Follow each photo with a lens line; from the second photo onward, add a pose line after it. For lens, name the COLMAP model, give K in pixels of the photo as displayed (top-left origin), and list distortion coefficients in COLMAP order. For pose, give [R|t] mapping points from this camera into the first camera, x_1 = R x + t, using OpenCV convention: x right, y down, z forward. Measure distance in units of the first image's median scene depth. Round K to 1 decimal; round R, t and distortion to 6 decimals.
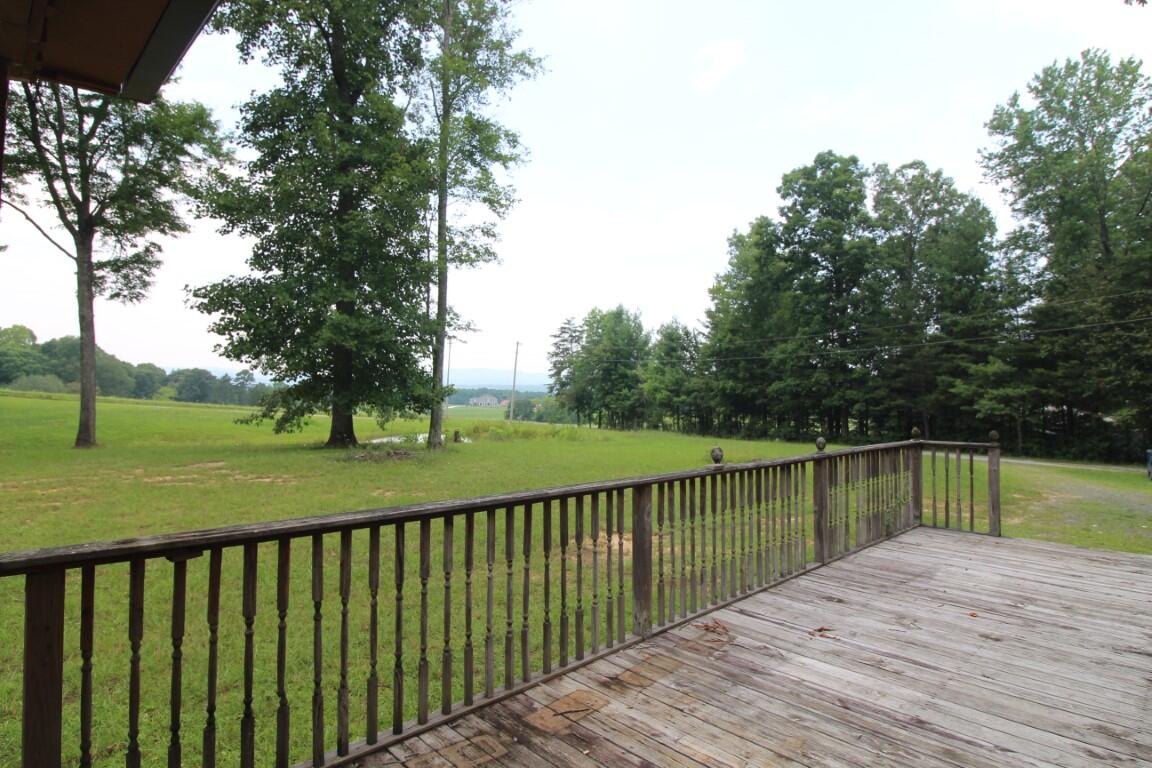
lens RADIAL K [[603.3, 0, 583.6], [0, 603.3, 367.2], [0, 0, 1]] dist [0.003313, -0.012045]
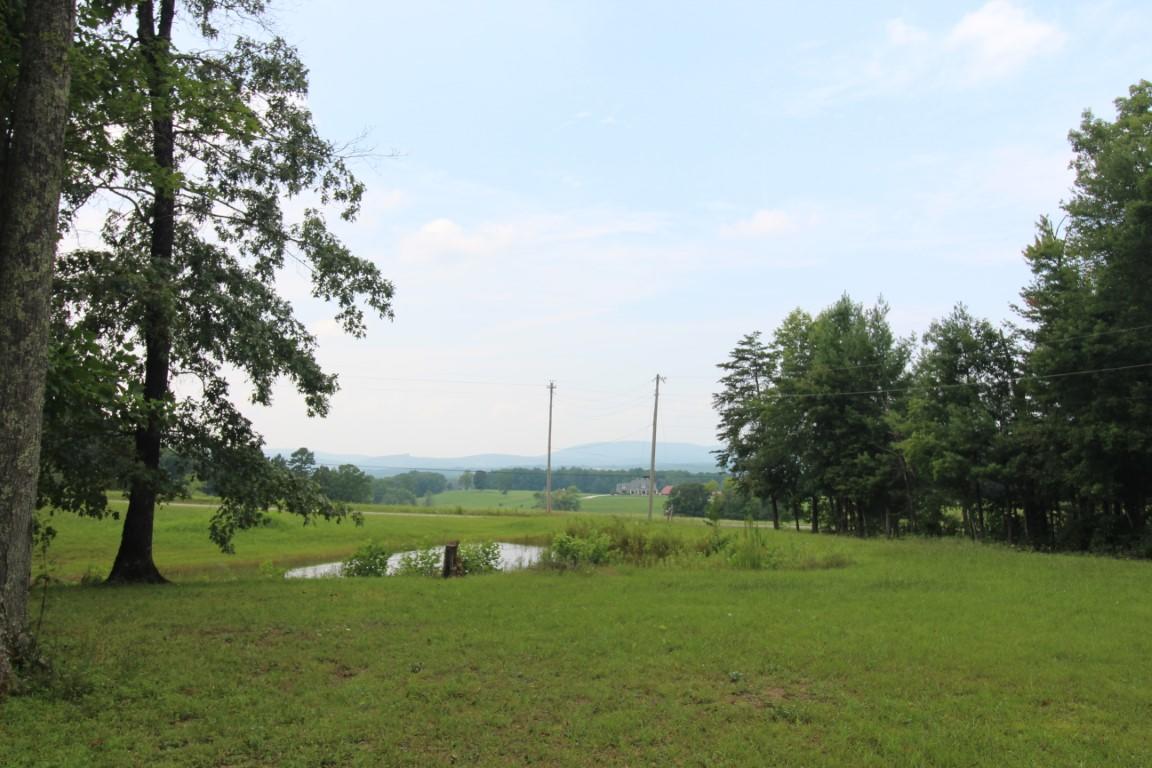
lens RADIAL K [[836.8, 0, 576.0], [0, 836.8, 384.0], [0, 0, 1]] dist [-0.002034, -0.005965]
pose [[0.969250, -0.044885, -0.241950, 0.005473], [0.028156, 0.996995, -0.072164, 0.018607], [0.244462, 0.063132, 0.967601, 0.208077]]
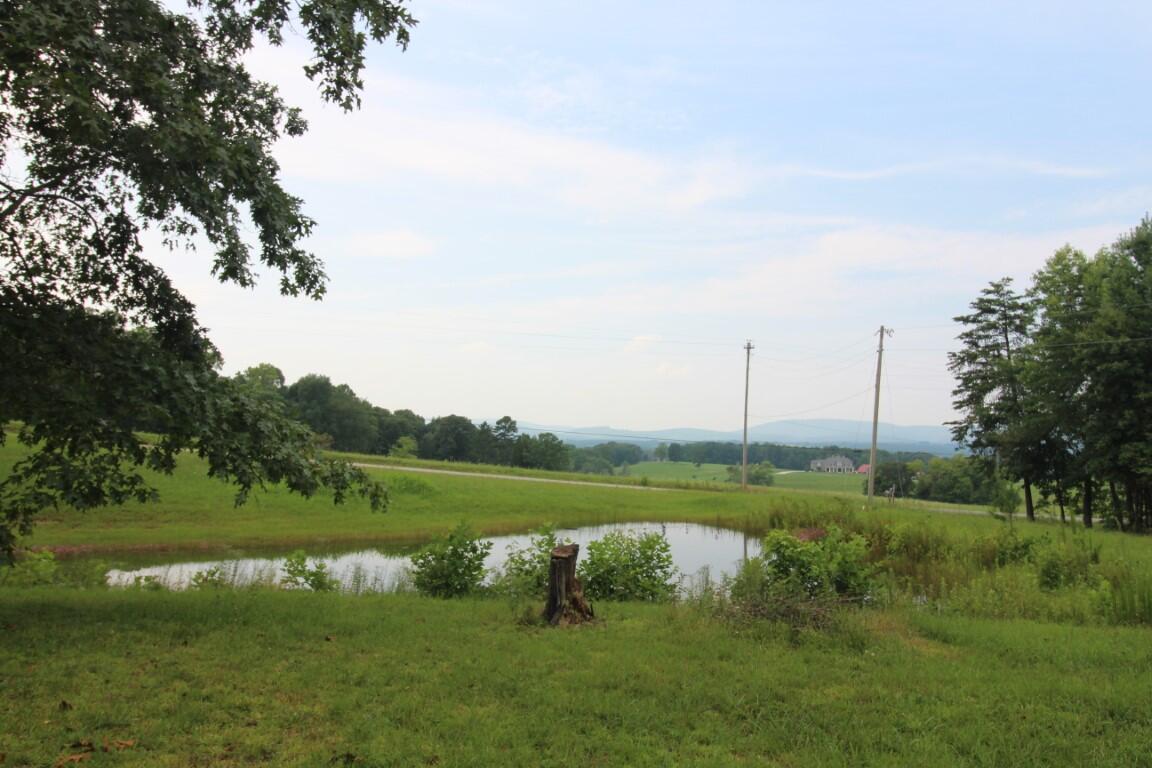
lens RADIAL K [[768.7, 0, 576.0], [0, 768.7, 384.0], [0, 0, 1]] dist [-0.001014, -0.000498]
pose [[0.881613, -0.031051, -0.470951, -0.035311], [0.007313, 0.998612, -0.052151, 0.027883], [0.471917, 0.042533, 0.880616, 0.338505]]
